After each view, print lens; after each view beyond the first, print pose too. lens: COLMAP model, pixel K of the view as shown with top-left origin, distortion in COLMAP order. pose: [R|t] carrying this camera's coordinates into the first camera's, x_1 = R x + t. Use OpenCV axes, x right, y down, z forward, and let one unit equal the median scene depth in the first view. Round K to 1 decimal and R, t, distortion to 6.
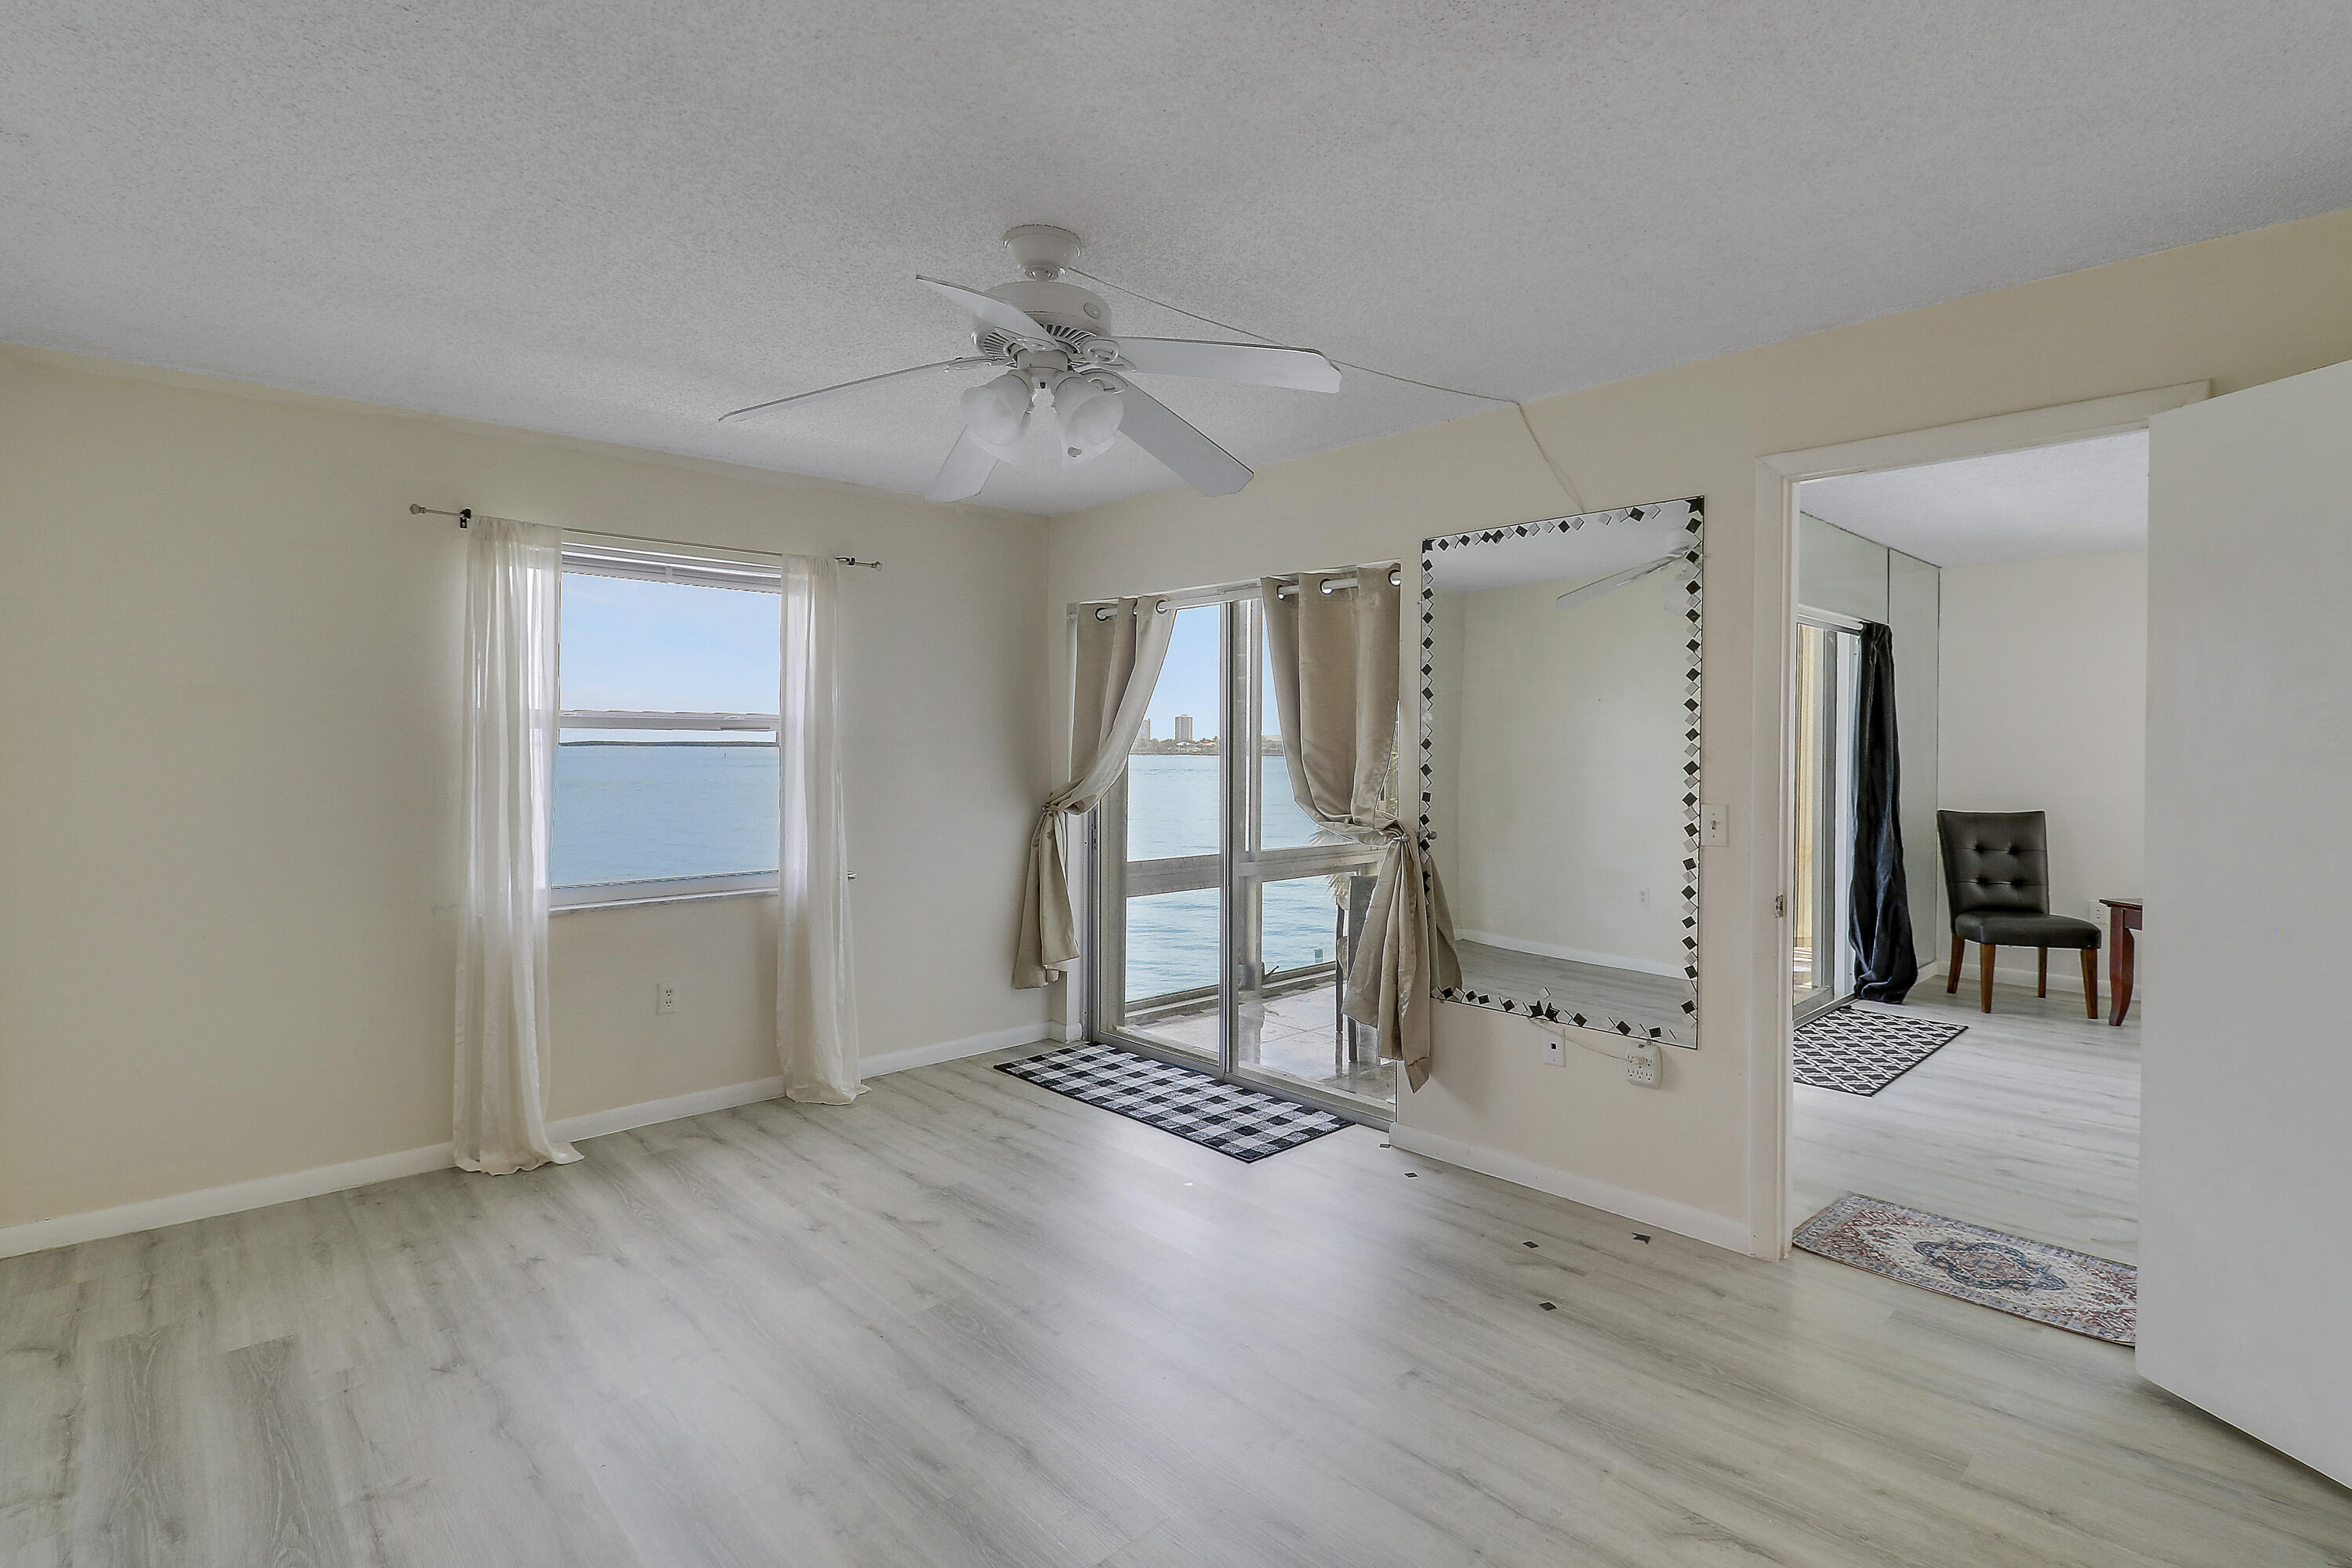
lens RADIAL K [[1117.6, 0, 1182.7], [0, 1117.6, 793.0], [0, 0, 1]] dist [0.001533, -0.013677]
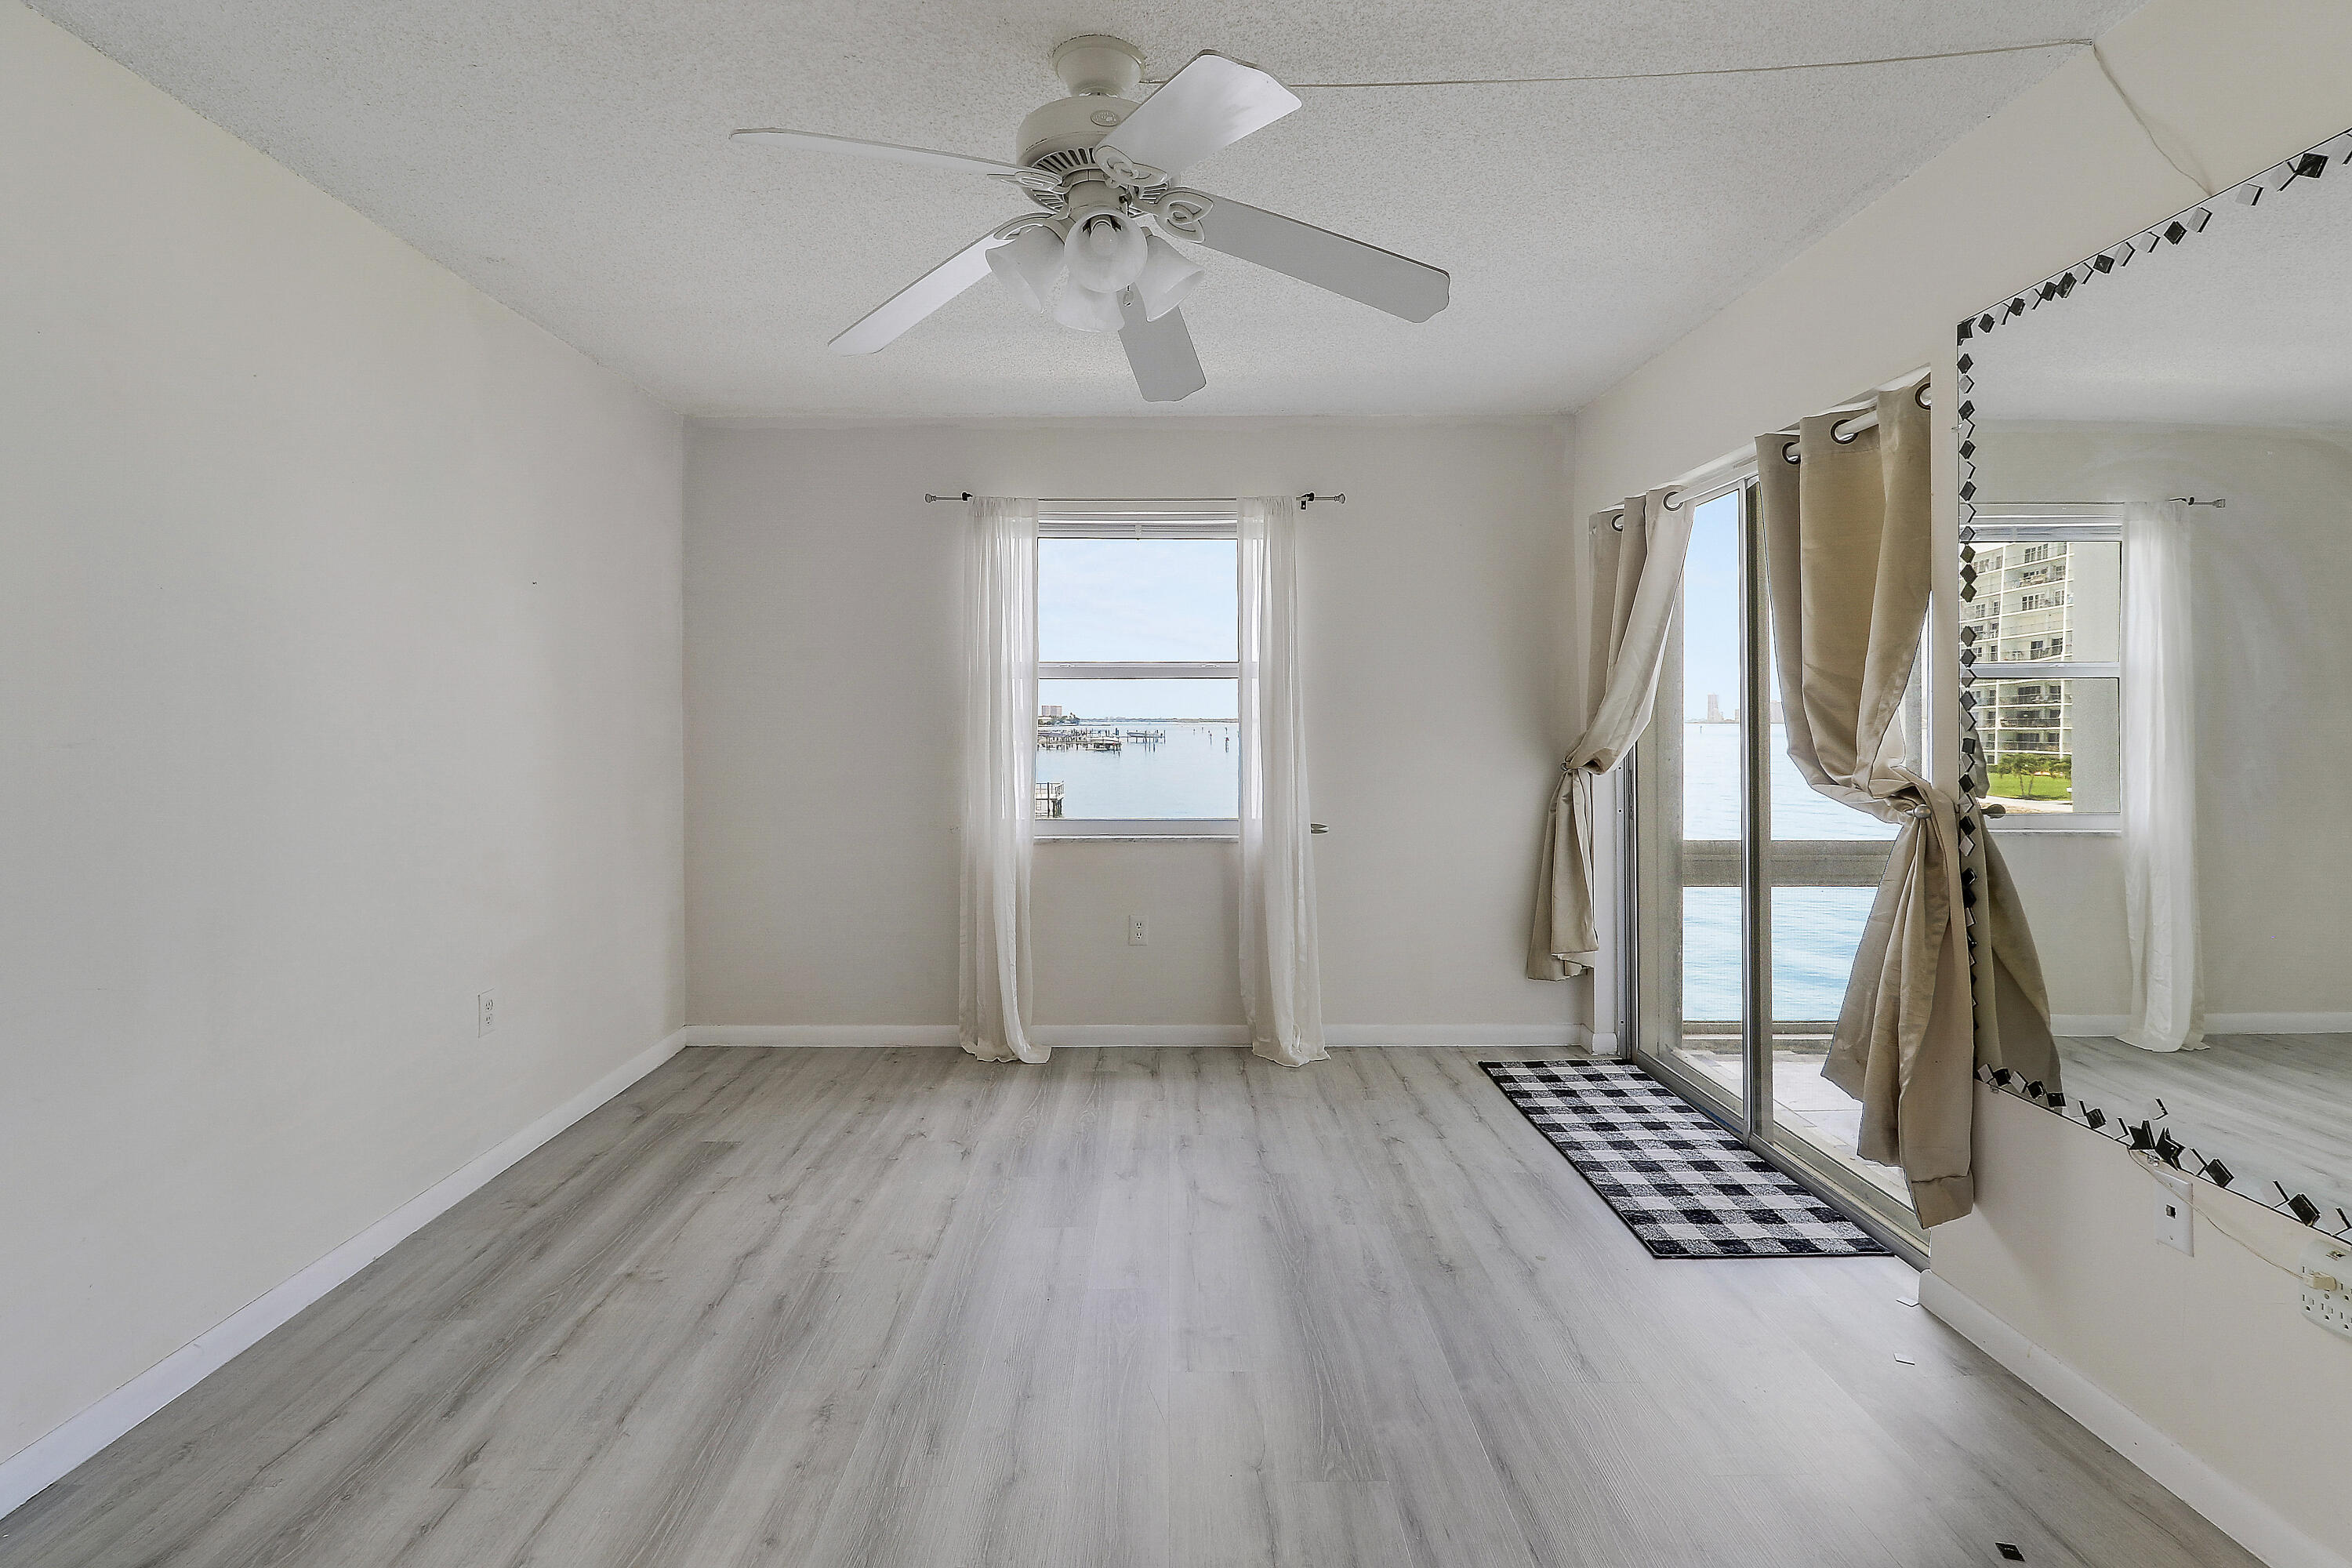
lens RADIAL K [[1114.1, 0, 1167.2], [0, 1114.1, 748.4], [0, 0, 1]] dist [0.003657, -0.013352]
pose [[0.735921, 0.013329, -0.676936, 0.304619], [-0.026028, 0.999624, -0.008613, 0.021196], [0.676567, 0.023958, 0.735991, 0.260583]]
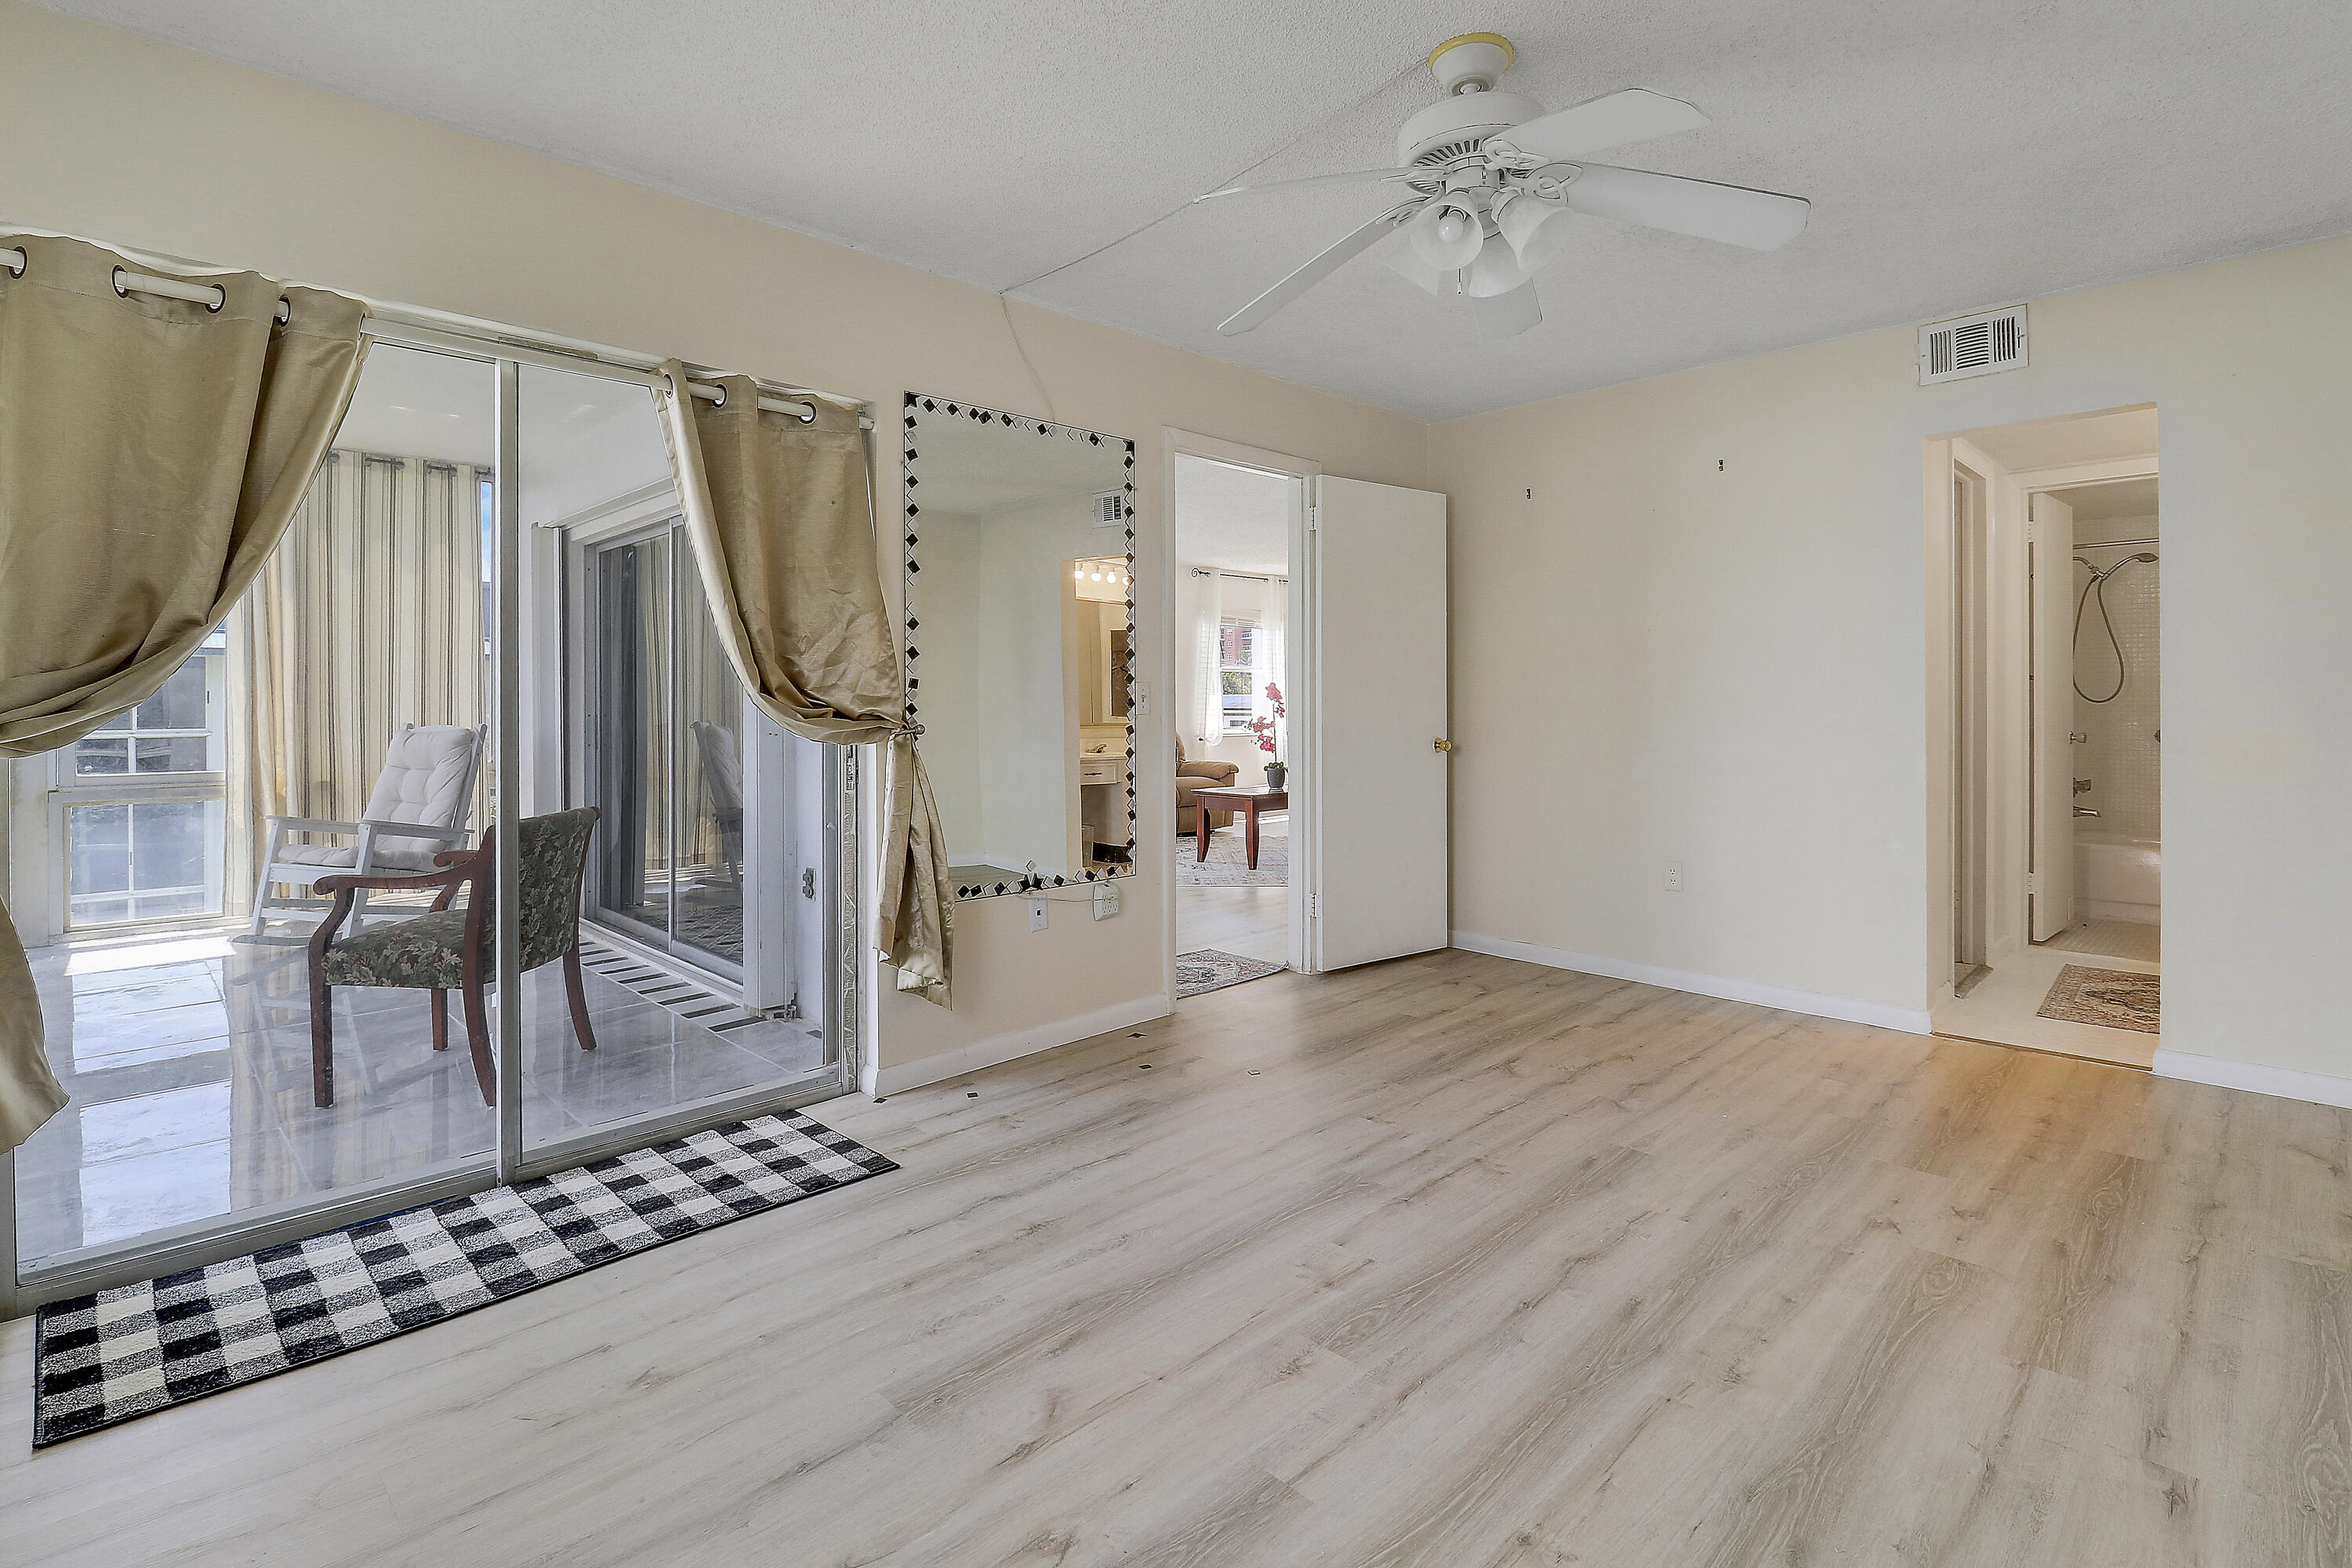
lens RADIAL K [[1148.5, 0, 1177.0], [0, 1148.5, 740.2], [0, 0, 1]] dist [0.002322, -0.011349]
pose [[-0.036901, -0.035131, 0.998701, -0.702564], [0.047633, 0.998184, 0.036873, 0.024875], [-0.998183, 0.048932, -0.035161, 0.823053]]
